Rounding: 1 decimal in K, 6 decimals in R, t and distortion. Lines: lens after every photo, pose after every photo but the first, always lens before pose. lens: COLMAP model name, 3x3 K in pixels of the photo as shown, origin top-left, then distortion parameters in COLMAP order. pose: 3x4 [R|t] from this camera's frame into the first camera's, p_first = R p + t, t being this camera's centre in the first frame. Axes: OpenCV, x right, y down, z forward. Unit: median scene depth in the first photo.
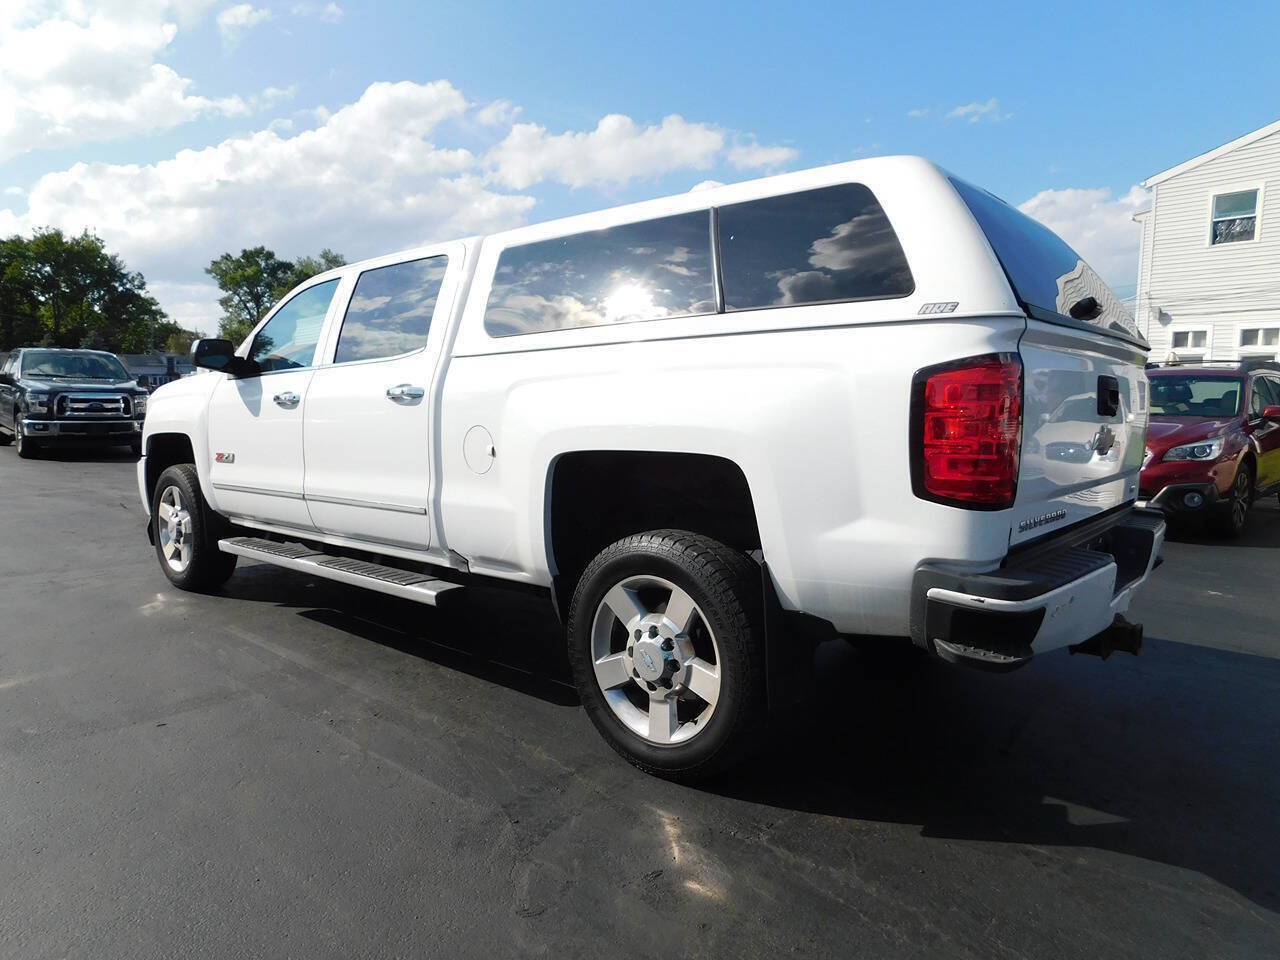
lens RADIAL K [[859.4, 0, 635.3], [0, 859.4, 480.3], [0, 0, 1]] dist [-0.074339, 0.062755]
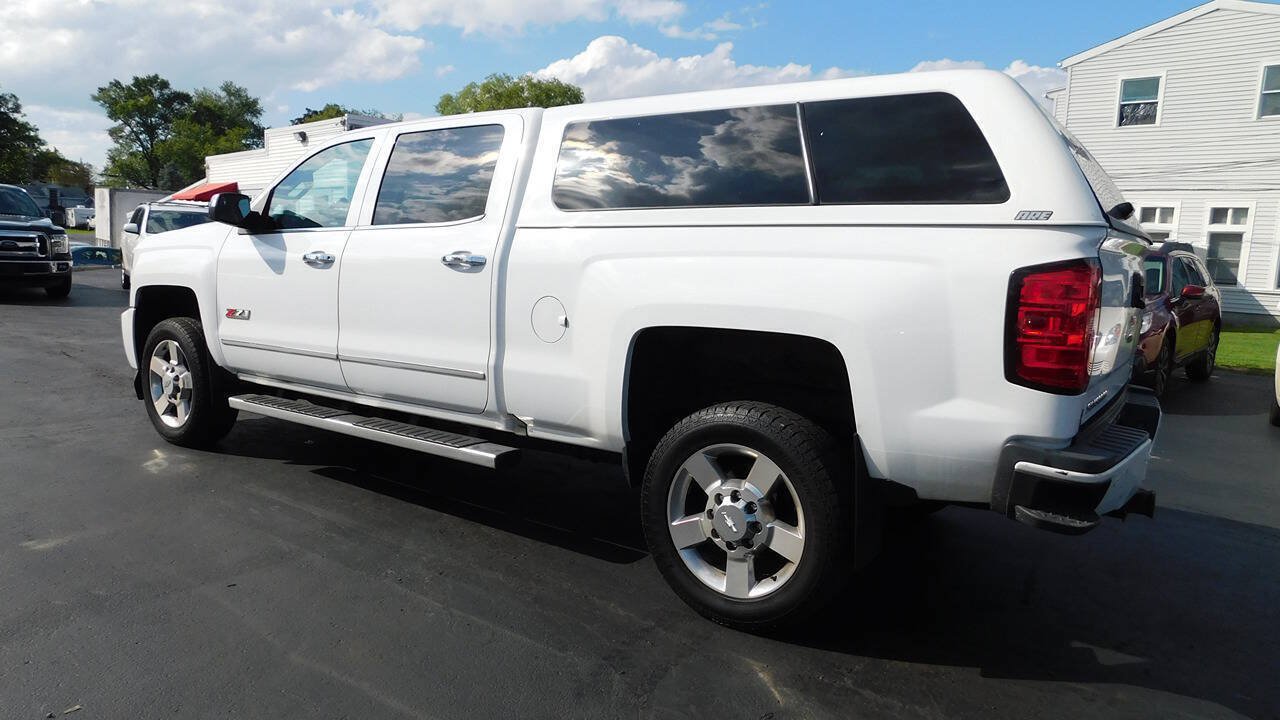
lens RADIAL K [[860.3, 0, 634.2], [0, 860.3, 359.3], [0, 0, 1]] dist [-0.070746, 0.059924]
pose [[0.994130, 0.019764, 0.106376, -0.176734], [-0.023154, 0.999260, 0.030724, -0.020365], [-0.105690, -0.033006, 0.993851, -0.044966]]
